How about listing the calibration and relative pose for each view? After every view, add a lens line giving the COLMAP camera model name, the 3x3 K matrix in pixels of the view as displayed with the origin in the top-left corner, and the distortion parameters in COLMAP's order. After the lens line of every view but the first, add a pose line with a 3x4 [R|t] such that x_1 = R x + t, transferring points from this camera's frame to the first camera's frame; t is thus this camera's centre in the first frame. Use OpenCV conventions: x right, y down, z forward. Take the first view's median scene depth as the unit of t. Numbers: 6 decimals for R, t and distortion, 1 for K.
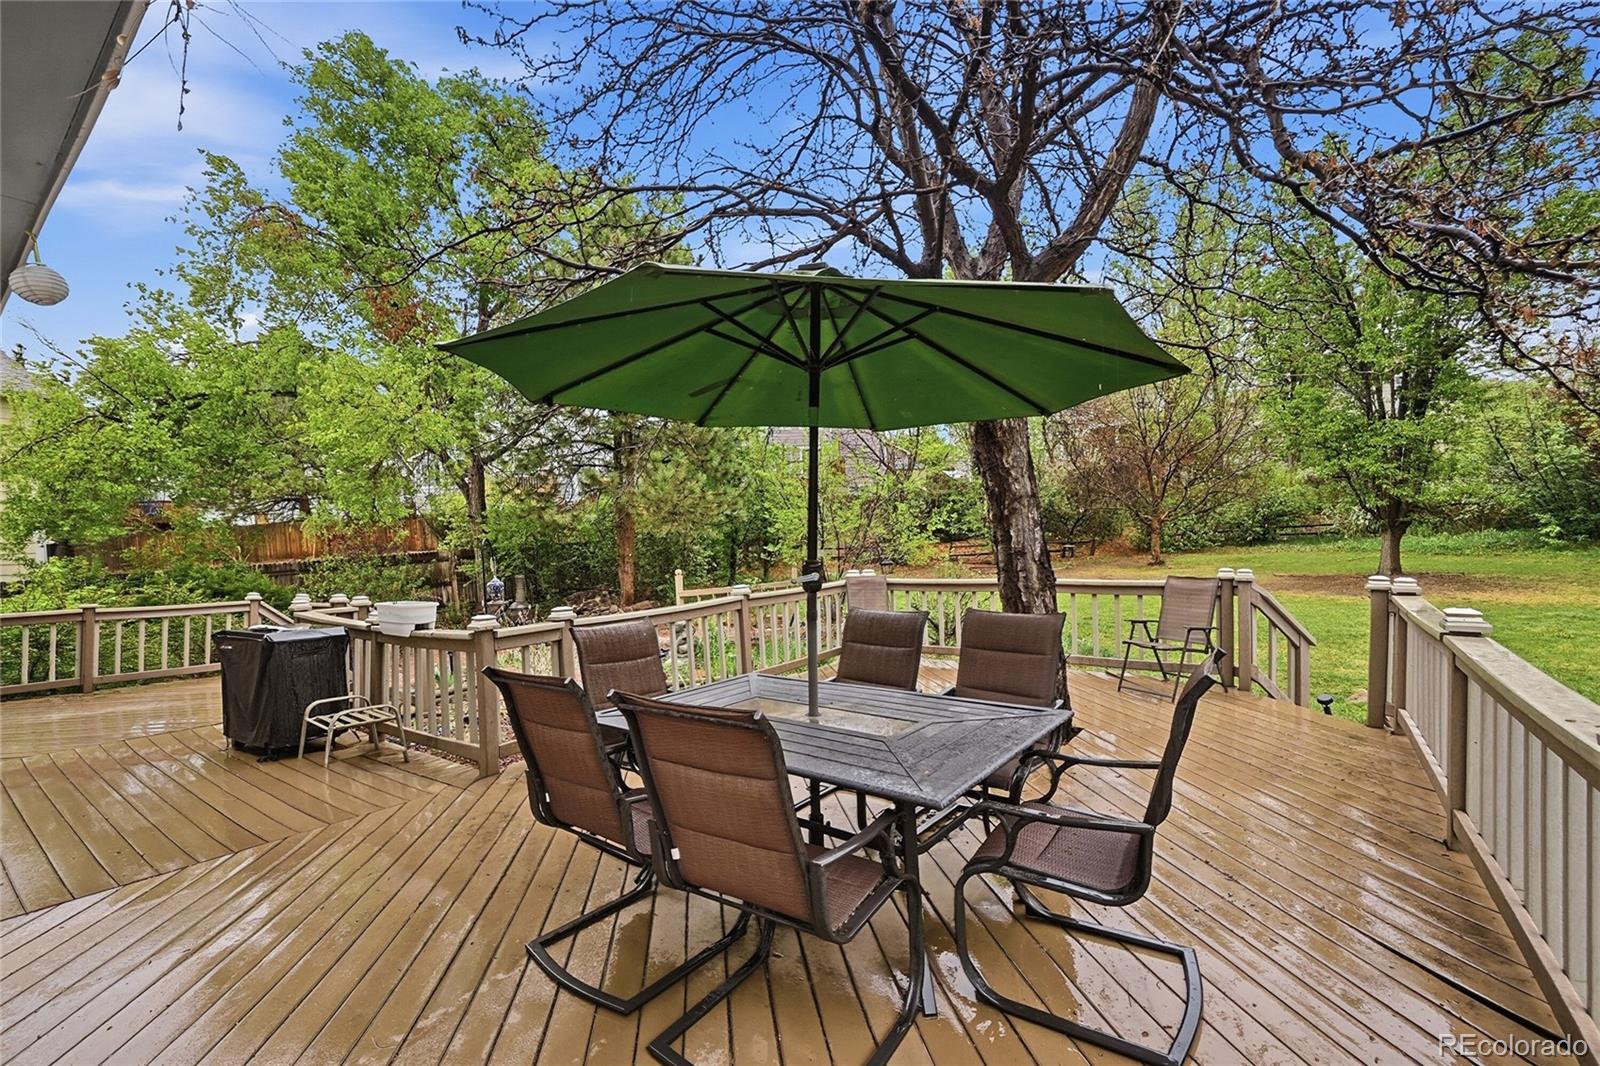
lens RADIAL K [[636.1, 0, 826.8], [0, 636.1, 555.5], [0, 0, 1]] dist [-0.001834, -0.000141]
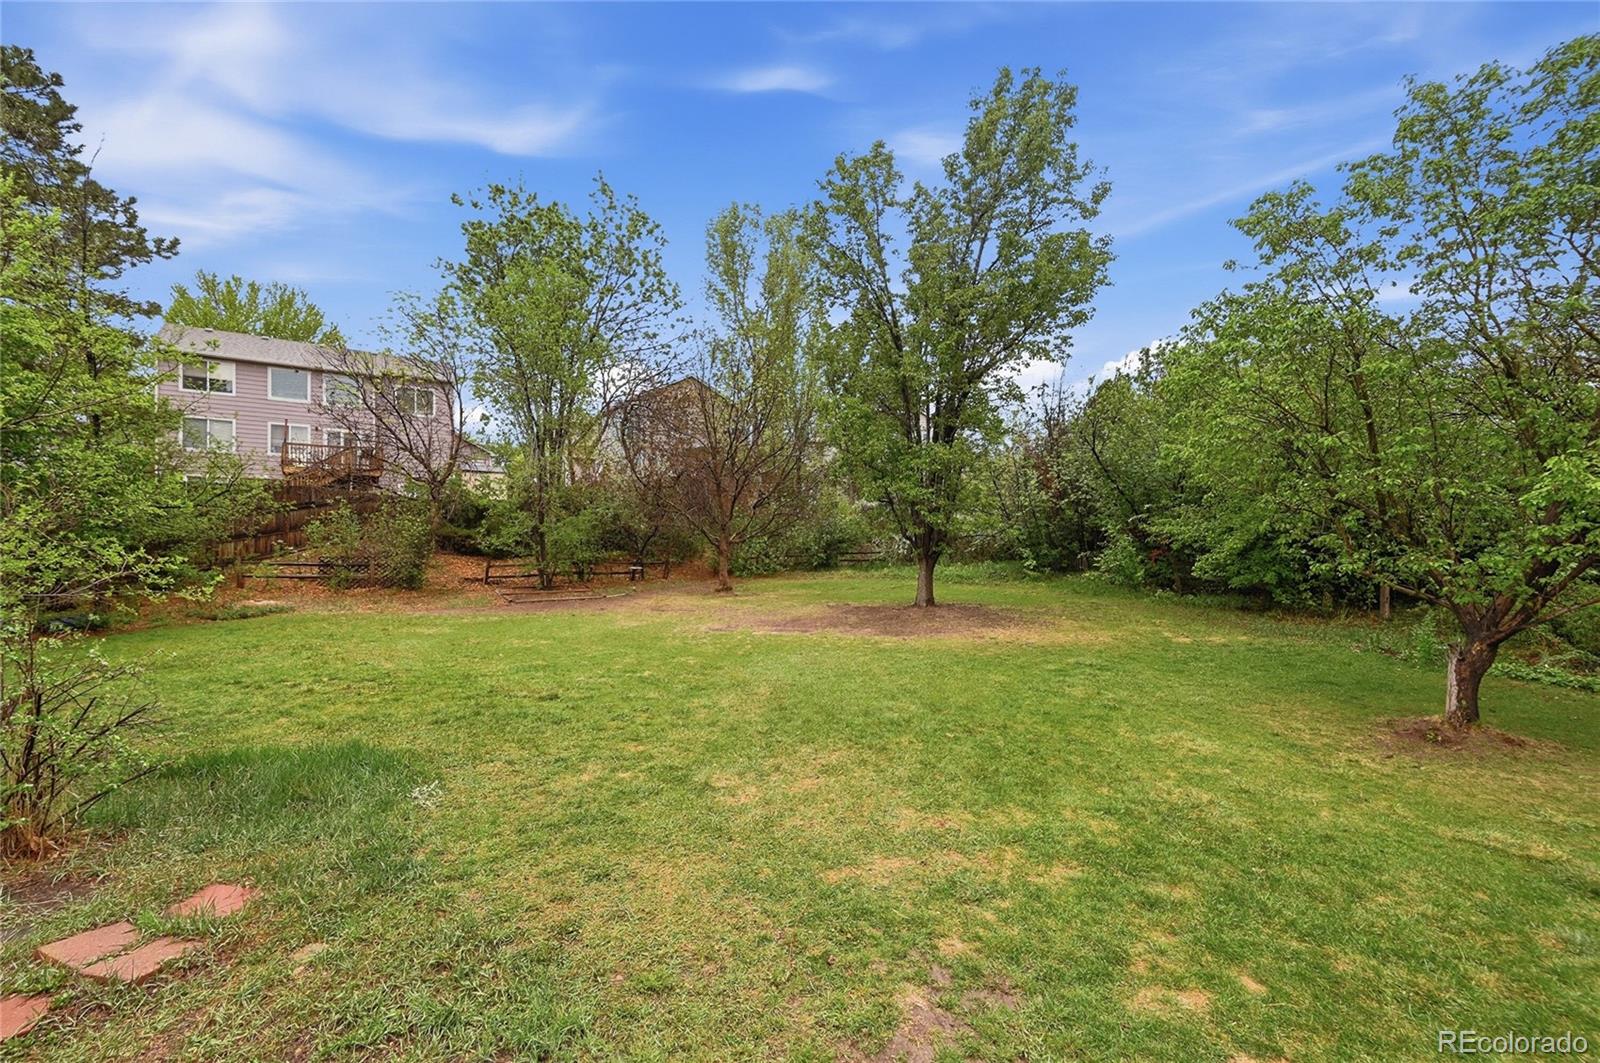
lens RADIAL K [[636.1, 0, 799.4], [0, 636.1, 530.8], [0, 0, 1]] dist [-0.001834, -0.000141]
pose [[0.855927, 0.050929, 0.514583, 0.186929], [-0.016166, 0.997287, -0.071814, -0.009027], [-0.516844, 0.053149, 0.854428, 0.226835]]
